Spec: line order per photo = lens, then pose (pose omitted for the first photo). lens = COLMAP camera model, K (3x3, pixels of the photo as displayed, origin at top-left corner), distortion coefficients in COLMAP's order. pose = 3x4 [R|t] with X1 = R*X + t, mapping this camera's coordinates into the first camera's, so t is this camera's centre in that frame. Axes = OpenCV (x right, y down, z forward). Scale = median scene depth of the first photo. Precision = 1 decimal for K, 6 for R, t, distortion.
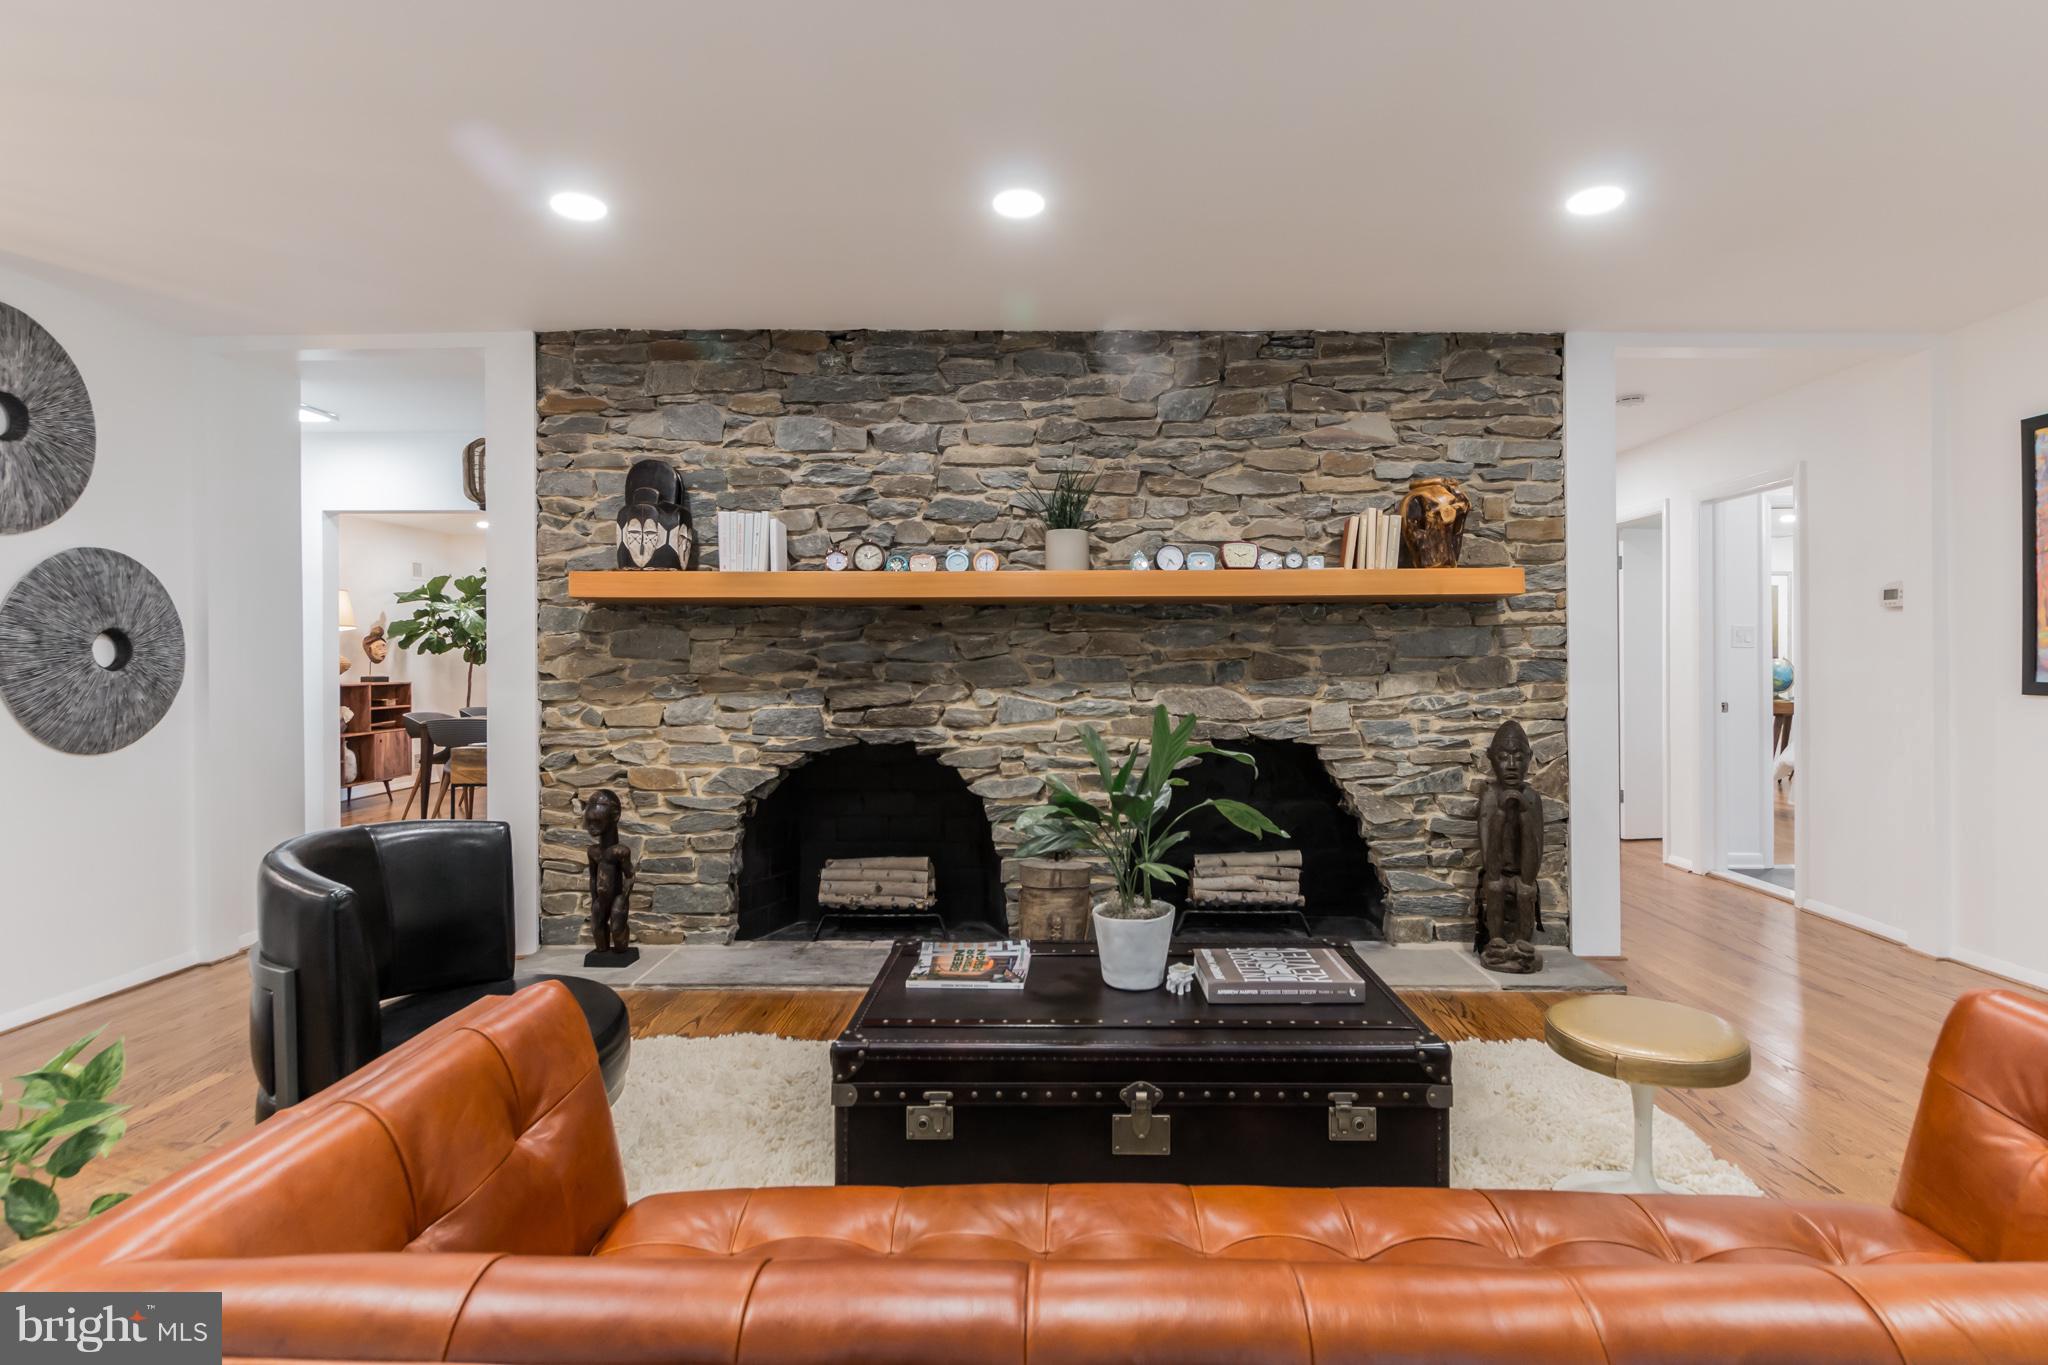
lens RADIAL K [[1025.5, 0, 1027.3], [0, 1025.5, 648.8], [0, 0, 1]] dist [-0.001035, 0.000422]
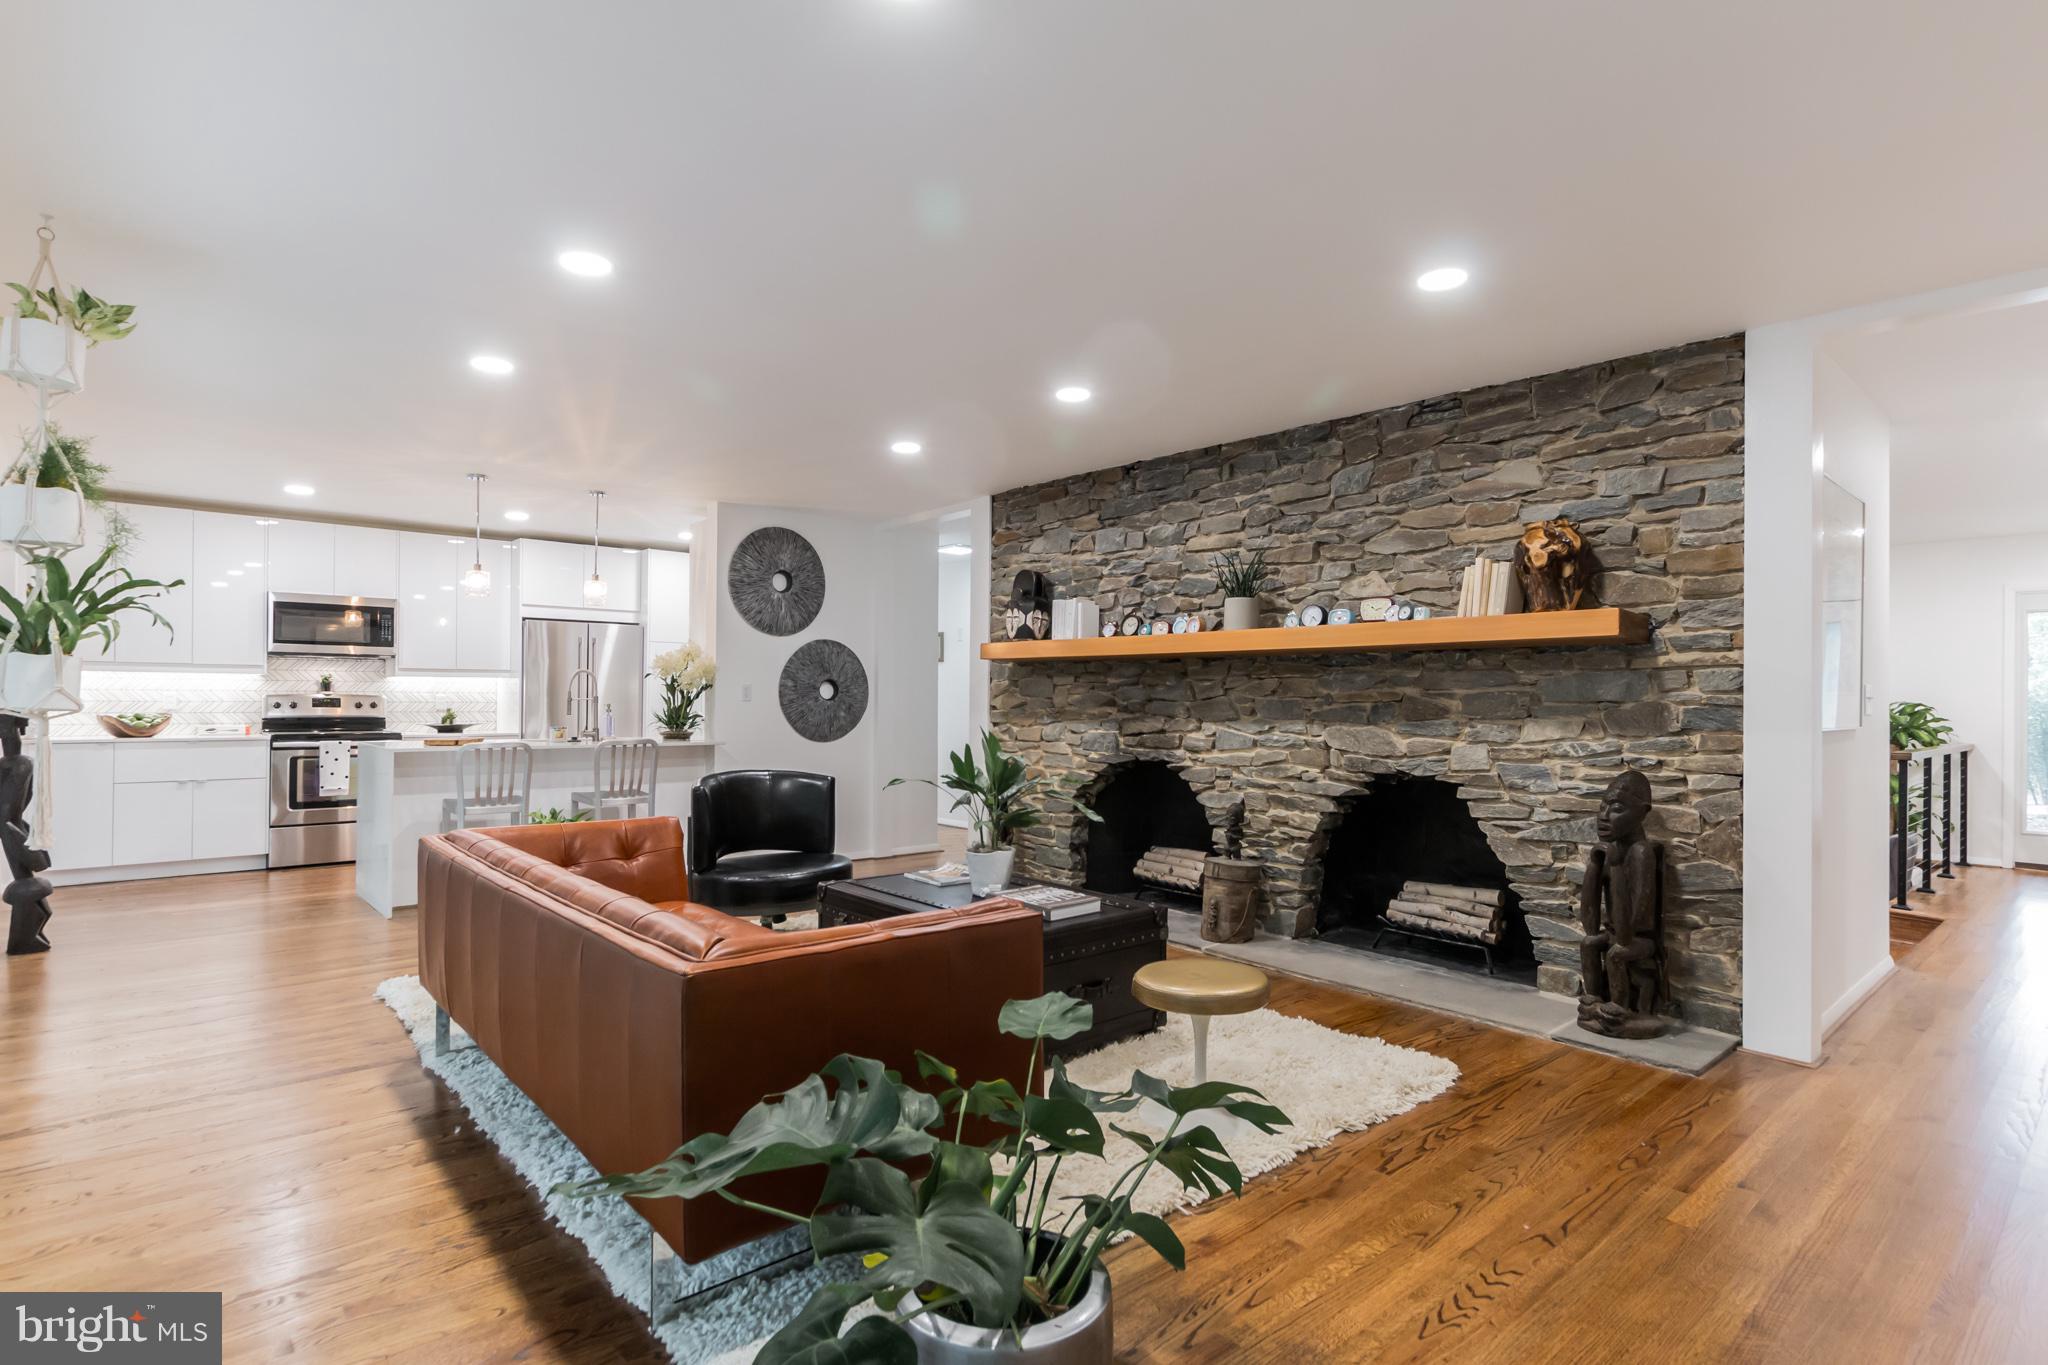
lens RADIAL K [[994.2, 0, 1024.0], [0, 994.2, 682.5], [0, 0, 1]] dist [0.000797, 0.000121]
pose [[0.672752, -0.002949, -0.739862, 0.733902], [-0.004108, 0.999962, -0.007721, -0.000881], [0.739856, 0.008234, 0.672715, -0.019022]]
